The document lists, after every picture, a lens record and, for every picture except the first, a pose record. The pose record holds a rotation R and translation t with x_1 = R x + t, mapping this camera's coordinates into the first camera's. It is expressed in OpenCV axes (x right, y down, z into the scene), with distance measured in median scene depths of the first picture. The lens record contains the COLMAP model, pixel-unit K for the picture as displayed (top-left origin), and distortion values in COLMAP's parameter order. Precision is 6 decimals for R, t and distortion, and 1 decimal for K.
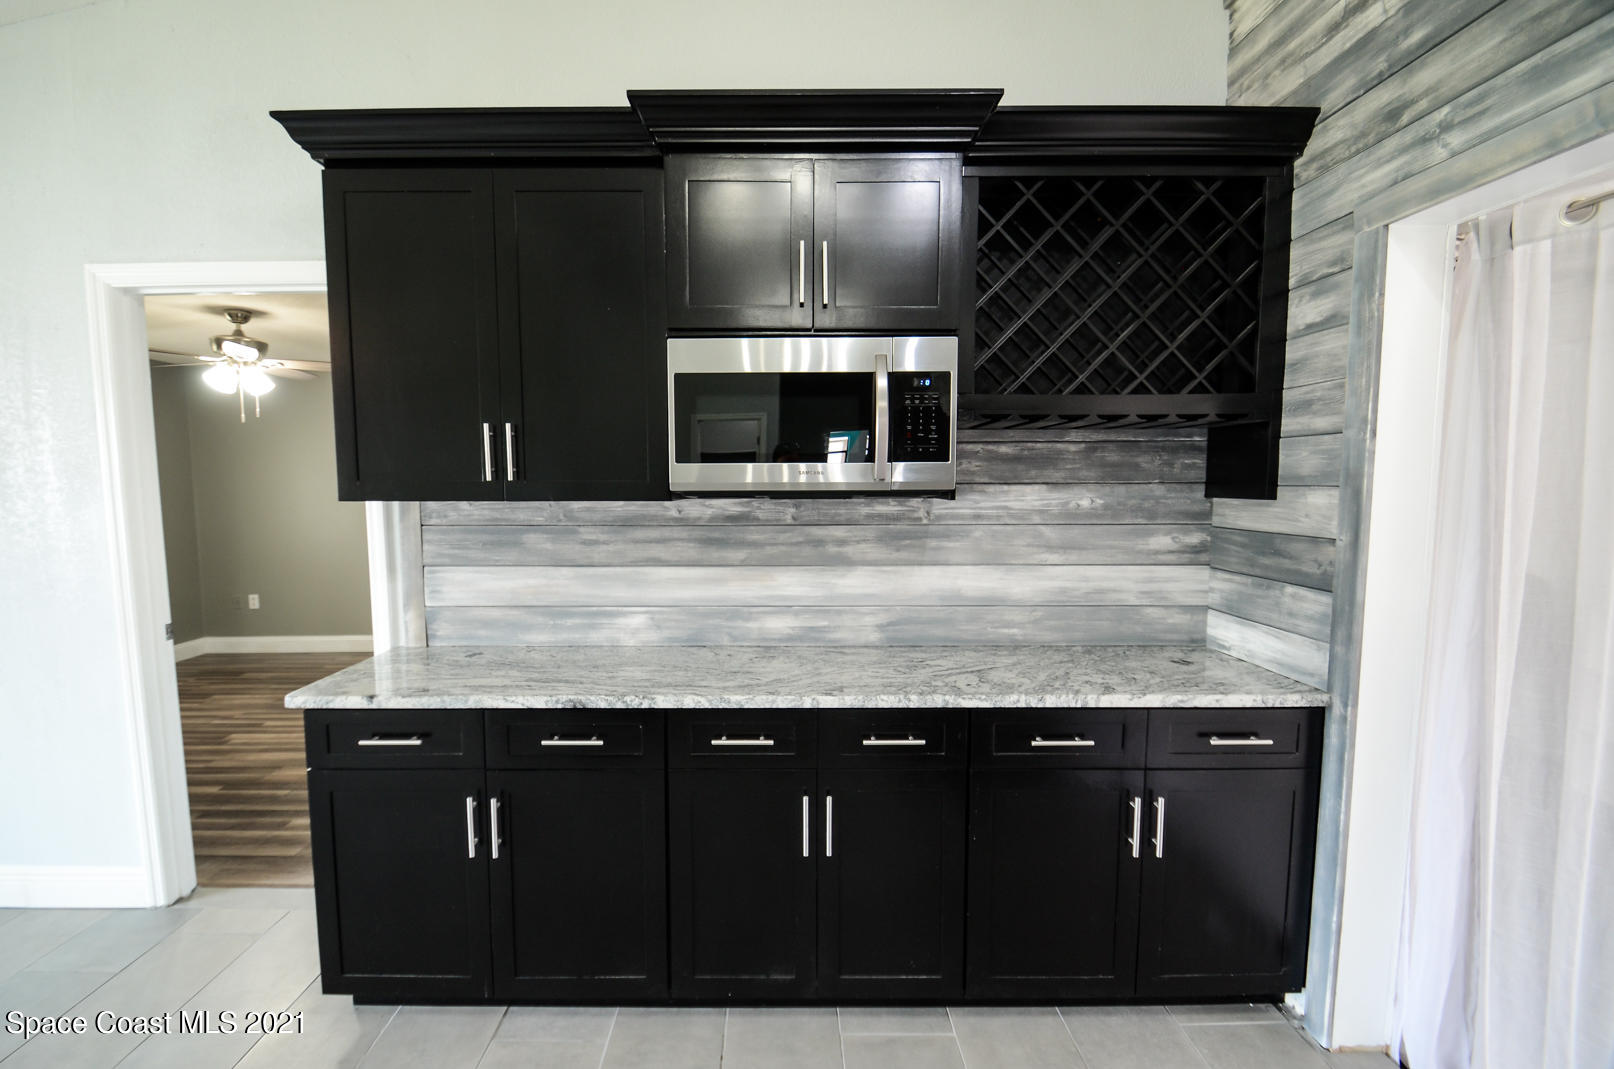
lens RADIAL K [[713.5, 0, 778.6], [0, 713.5, 542.4], [0, 0, 1]] dist [0.014714, -0.014307]
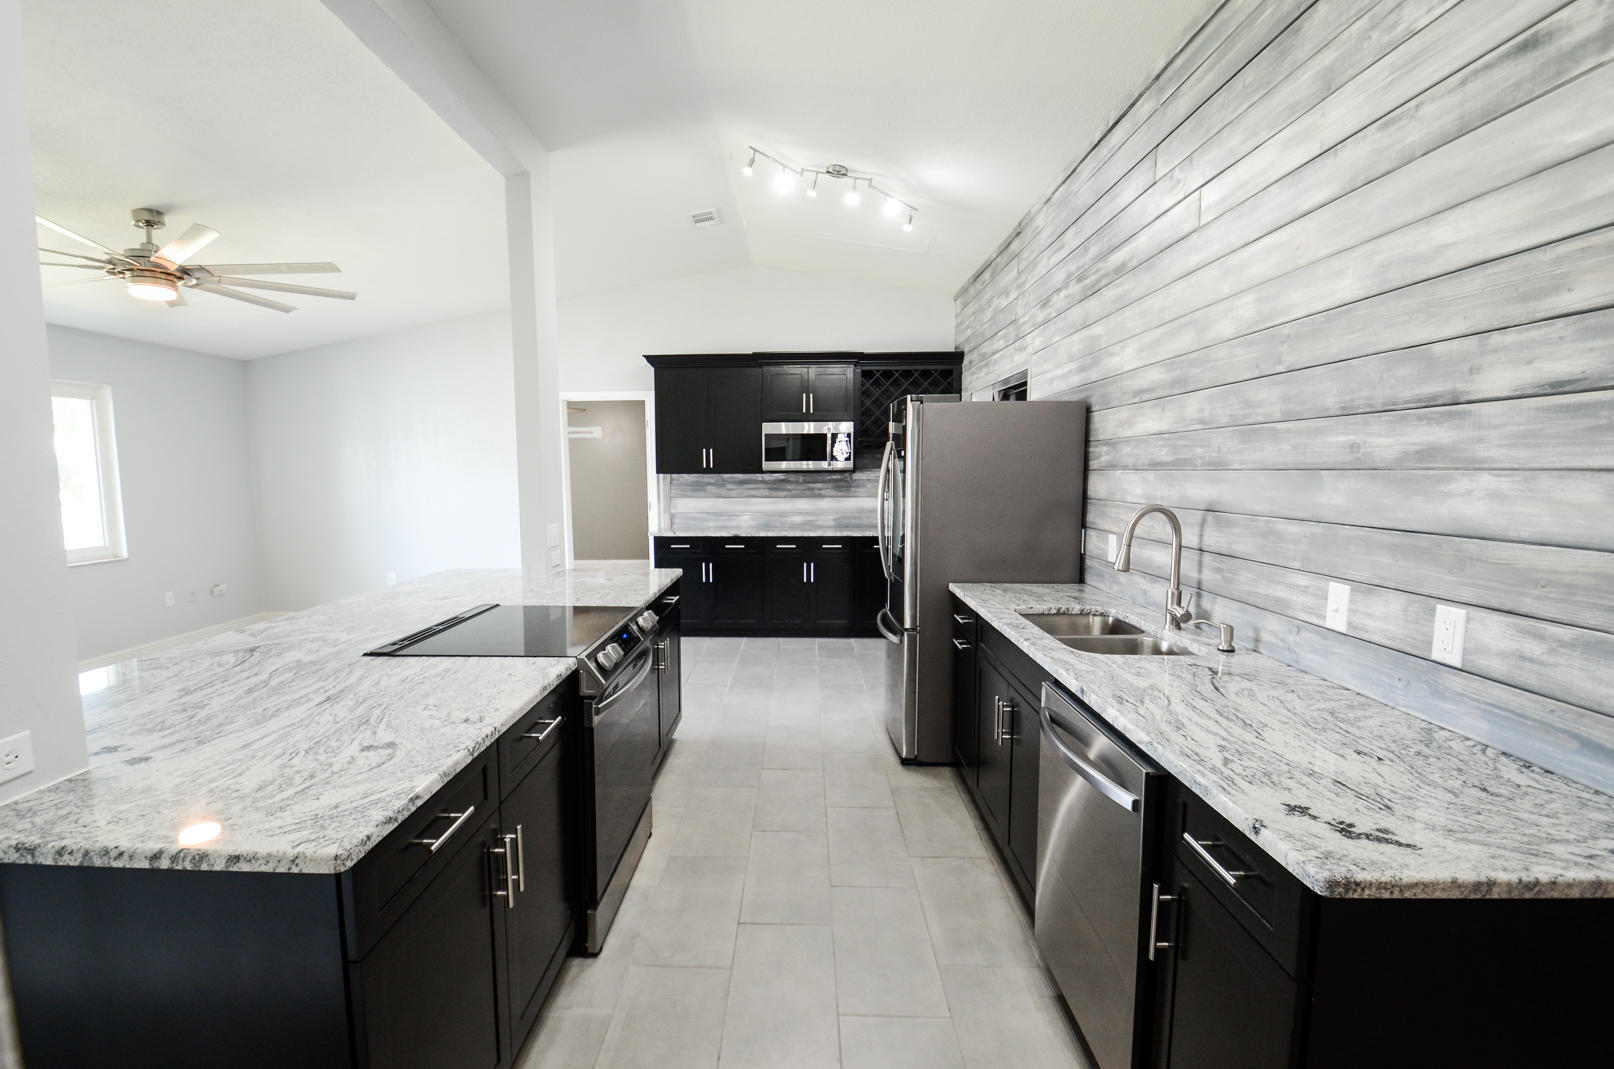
lens RADIAL K [[725.8, 0, 778.1], [0, 725.8, 539.1], [0, 0, 1]] dist [0.012627, -0.015377]
pose [[0.999290, 0.000739, -0.037676, 0.031307], [-0.000193, 0.999895, 0.014481, 0.154852], [0.037683, -0.014463, 0.999185, -1.850662]]
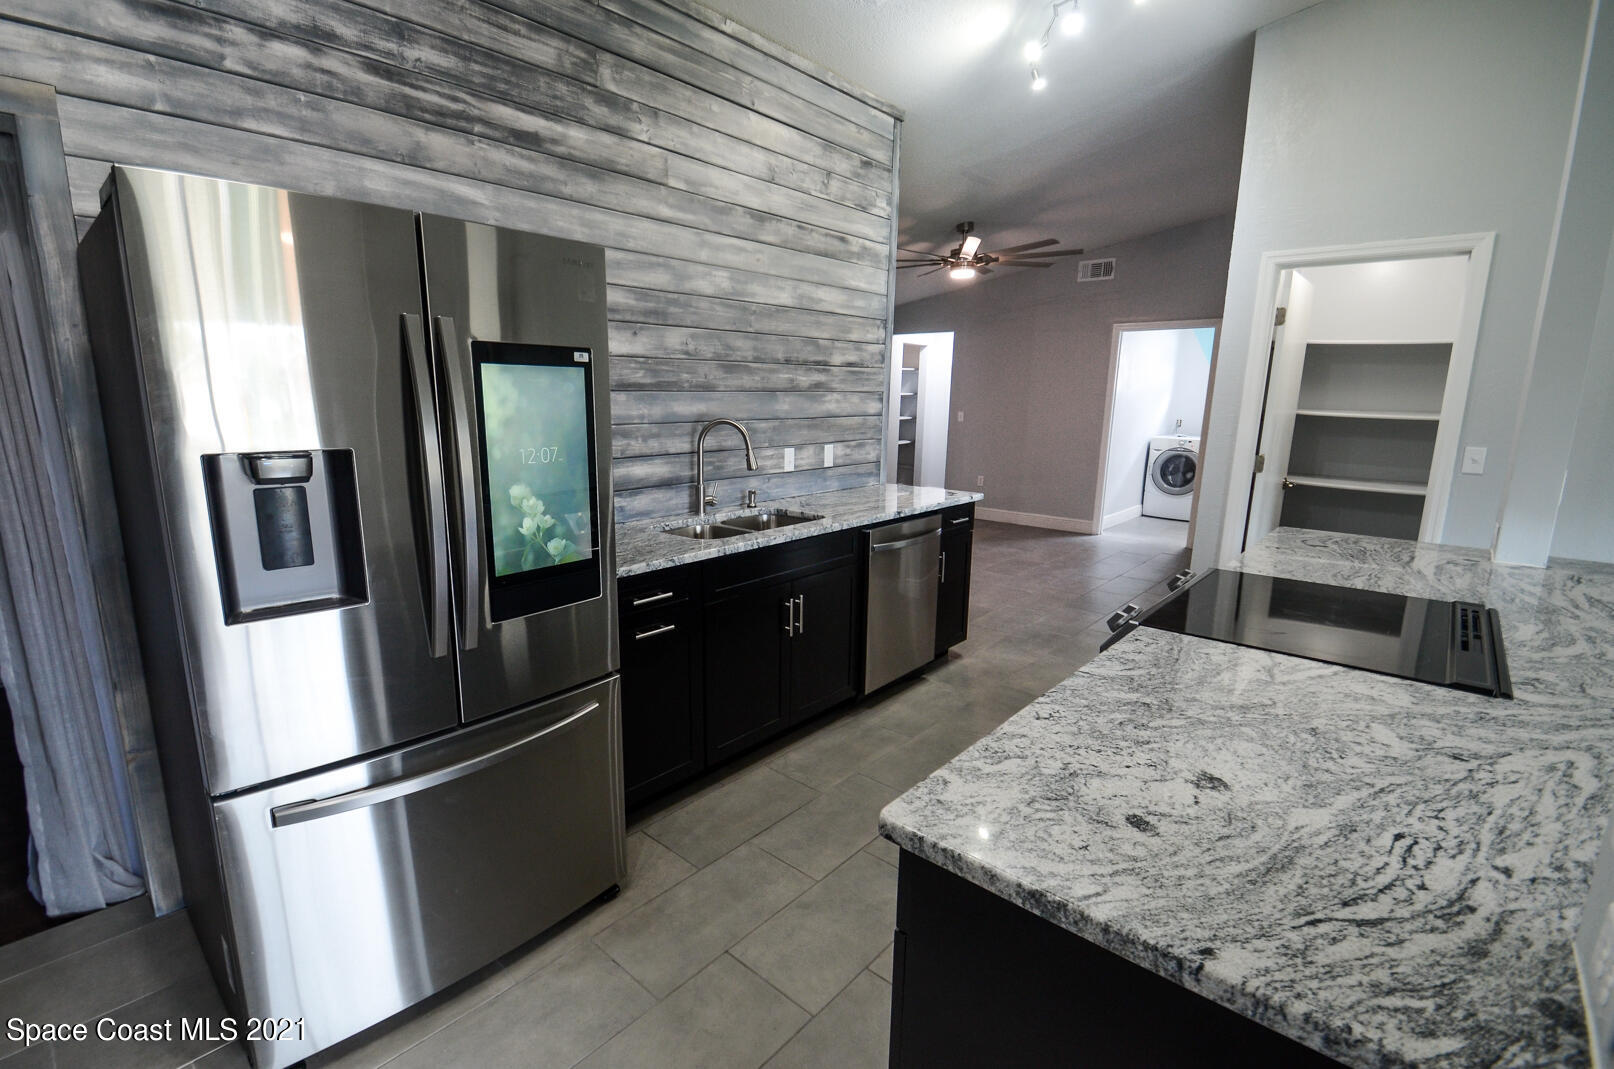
lens RADIAL K [[731.7, 0, 788.5], [0, 731.7, 545.9], [0, 0, 1]] dist [0.012824, -0.017076]
pose [[-0.744540, -0.144211, 0.651816, -0.472476], [0.045634, 0.963110, 0.265209, -0.005394], [-0.666016, 0.227204, -0.710493, 0.133471]]
